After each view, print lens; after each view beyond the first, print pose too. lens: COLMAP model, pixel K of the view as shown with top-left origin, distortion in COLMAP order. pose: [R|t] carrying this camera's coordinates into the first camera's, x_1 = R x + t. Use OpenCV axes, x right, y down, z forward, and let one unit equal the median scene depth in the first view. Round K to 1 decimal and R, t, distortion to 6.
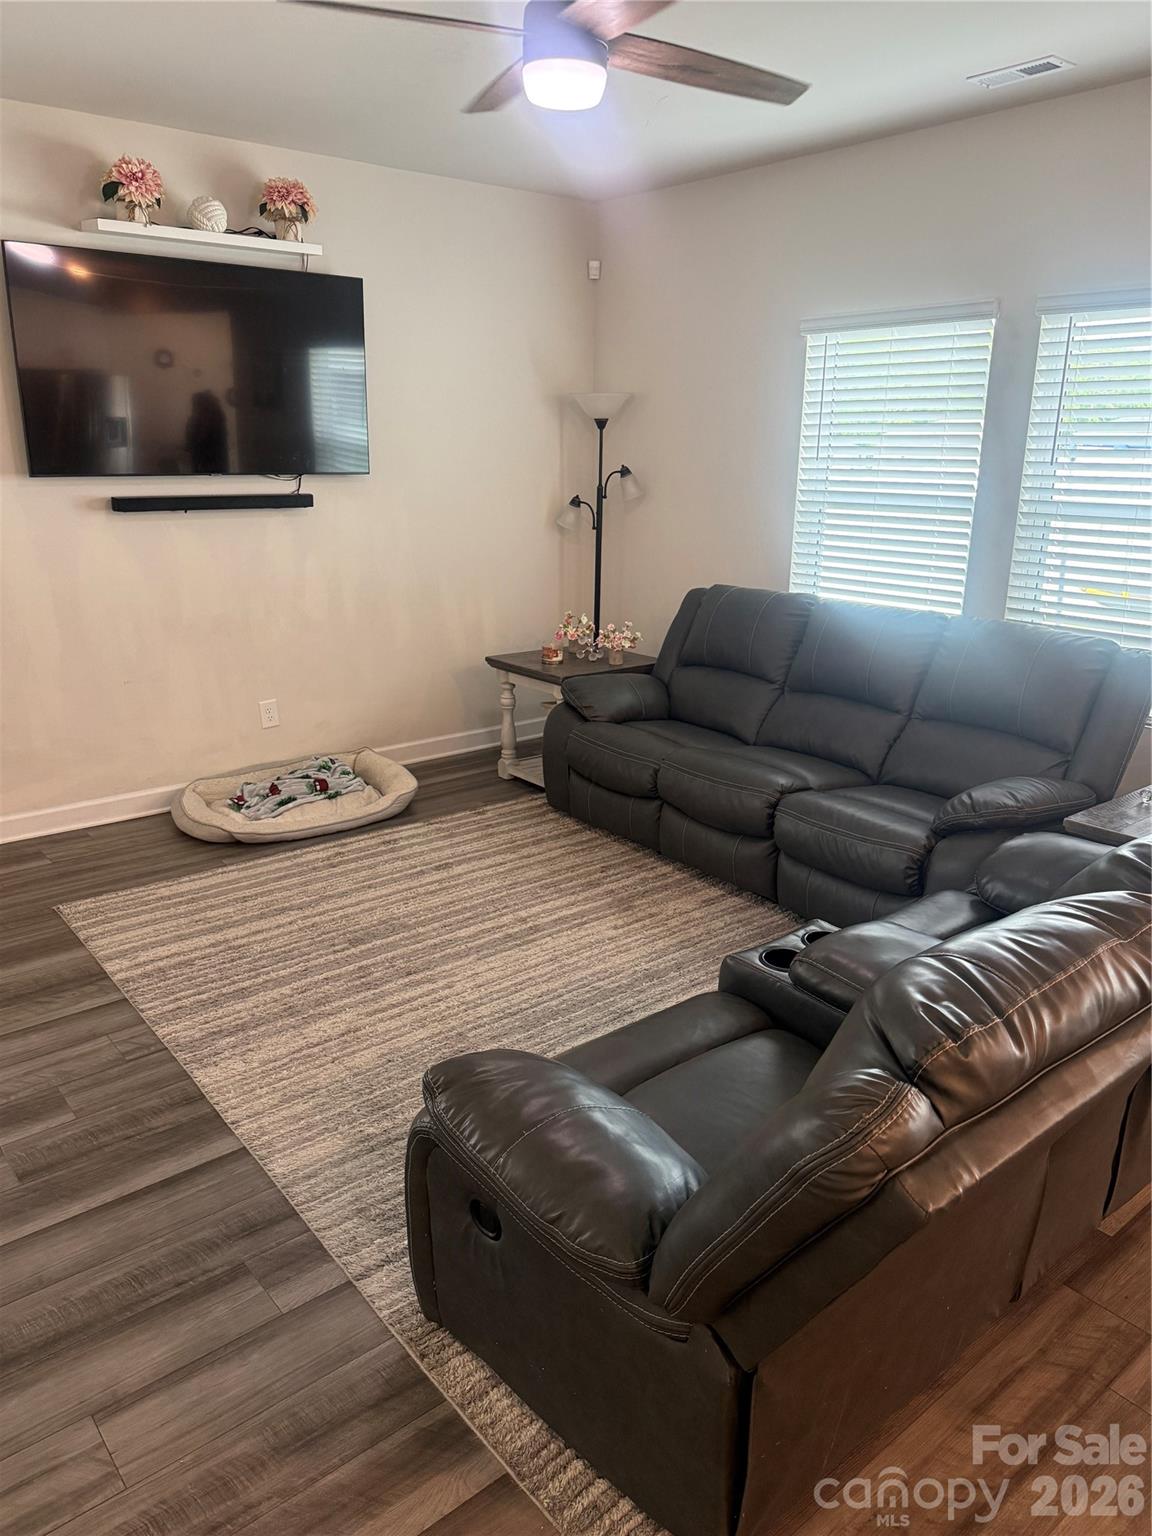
lens RADIAL K [[1073.9, 0, 577.6], [0, 1073.9, 768.2], [0, 0, 1]] dist [0.000752, -0.005359]
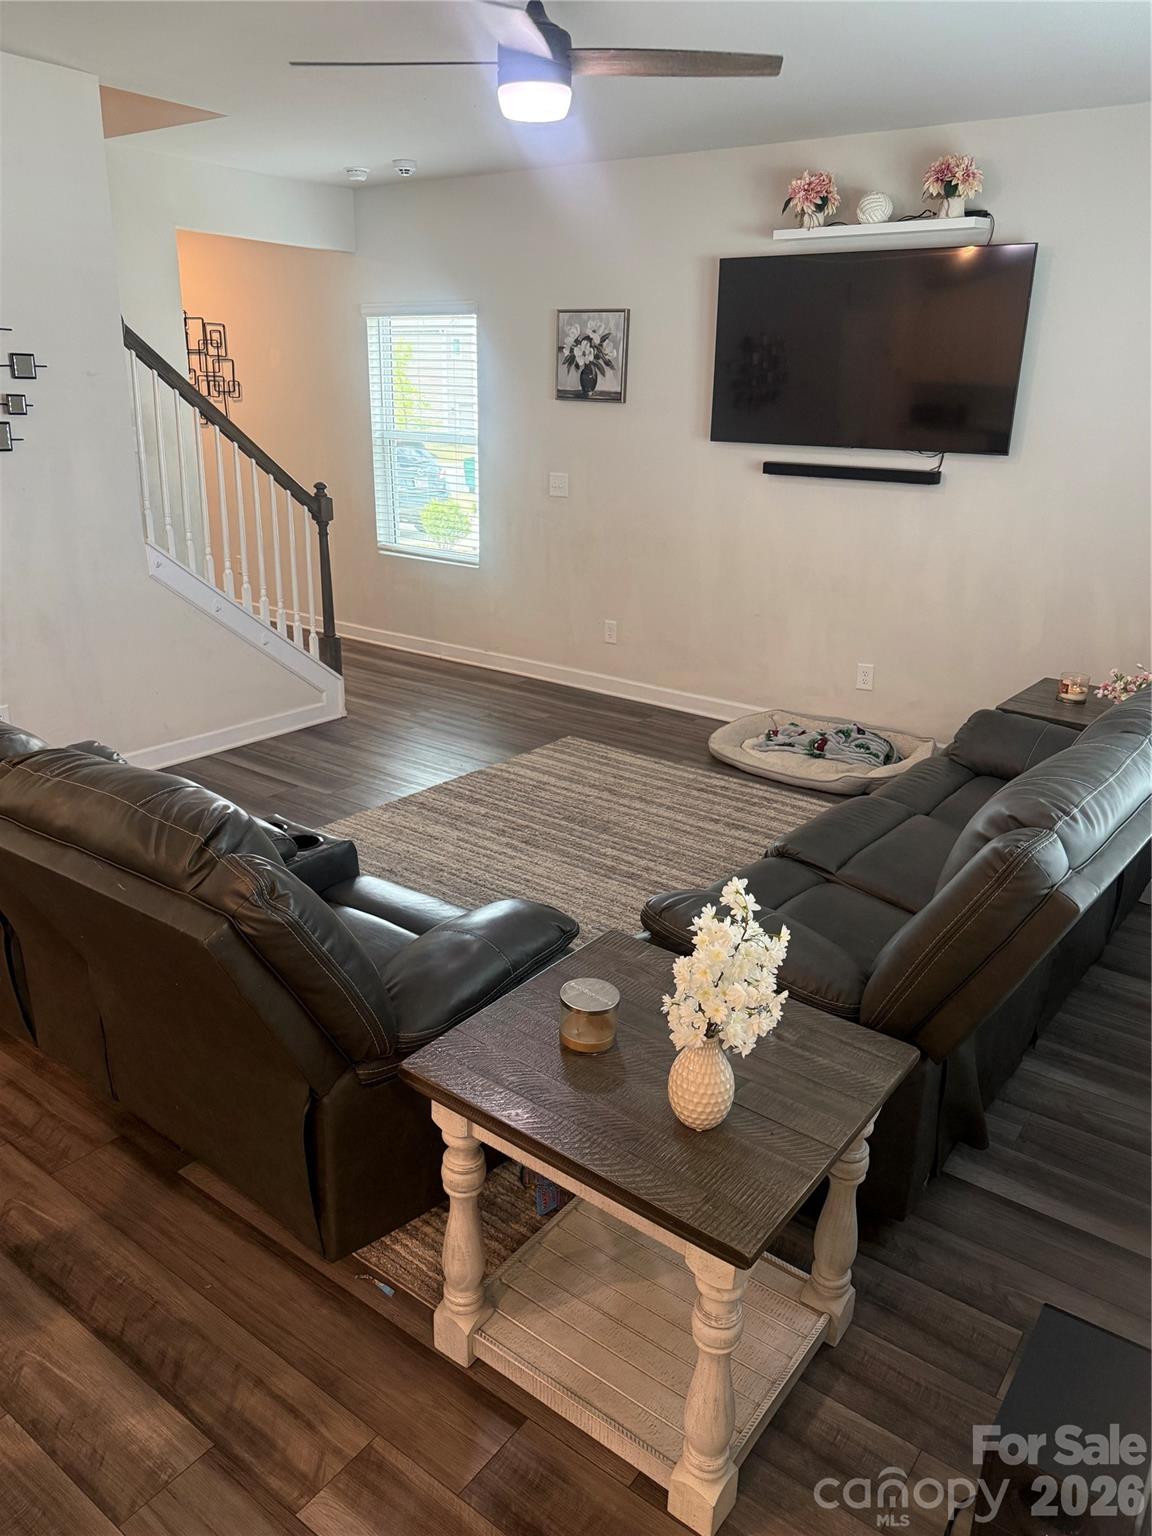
lens RADIAL K [[1073.9, 0, 575.0], [0, 1073.9, 764.2], [0, 0, 1]] dist [0.000752, -0.005359]
pose [[0.219248, 0.306568, -0.926254, 0.808614], [-0.300839, 0.924338, 0.234724, -0.165580], [0.928130, 0.227191, 0.294887, 0.552513]]
